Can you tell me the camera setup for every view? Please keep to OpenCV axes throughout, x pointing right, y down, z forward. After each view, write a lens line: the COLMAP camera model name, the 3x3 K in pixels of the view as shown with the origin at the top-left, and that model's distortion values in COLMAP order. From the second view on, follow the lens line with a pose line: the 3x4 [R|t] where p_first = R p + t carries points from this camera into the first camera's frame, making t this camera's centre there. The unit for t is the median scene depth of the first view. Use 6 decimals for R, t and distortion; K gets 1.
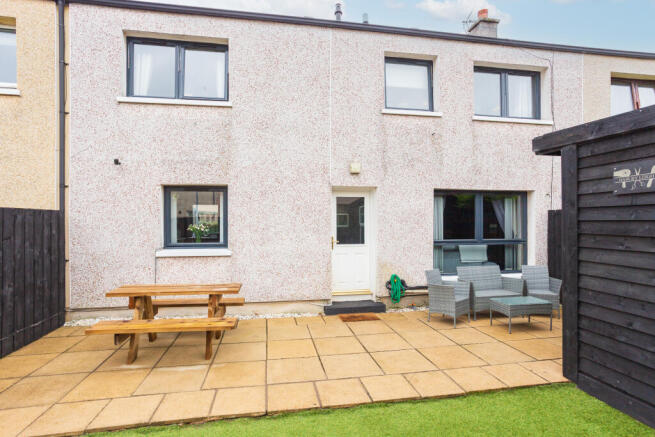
lens RADIAL K [[318.9, 0, 323.8], [0, 318.9, 218.4], [0, 0, 1]] dist [-0.026369, 0.016565]
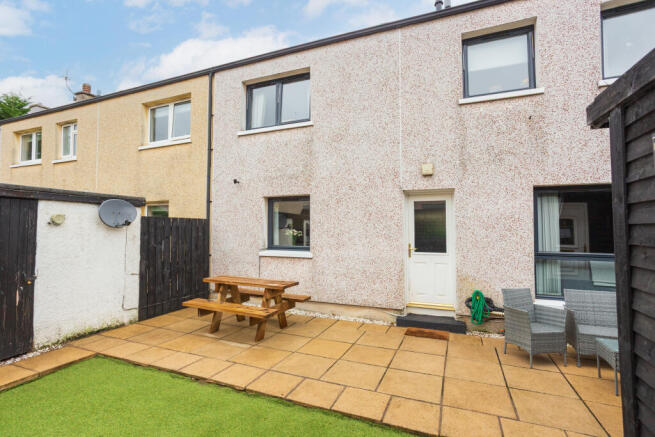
lens RADIAL K [[318.9, 0, 325.3], [0, 318.9, 217.1], [0, 0, 1]] dist [-0.026369, 0.016565]
pose [[0.846581, -0.013727, -0.532083, 0.350988], [-0.001207, 0.999615, -0.027710, 0.005291], [0.532258, 0.024101, 0.846239, 0.076156]]
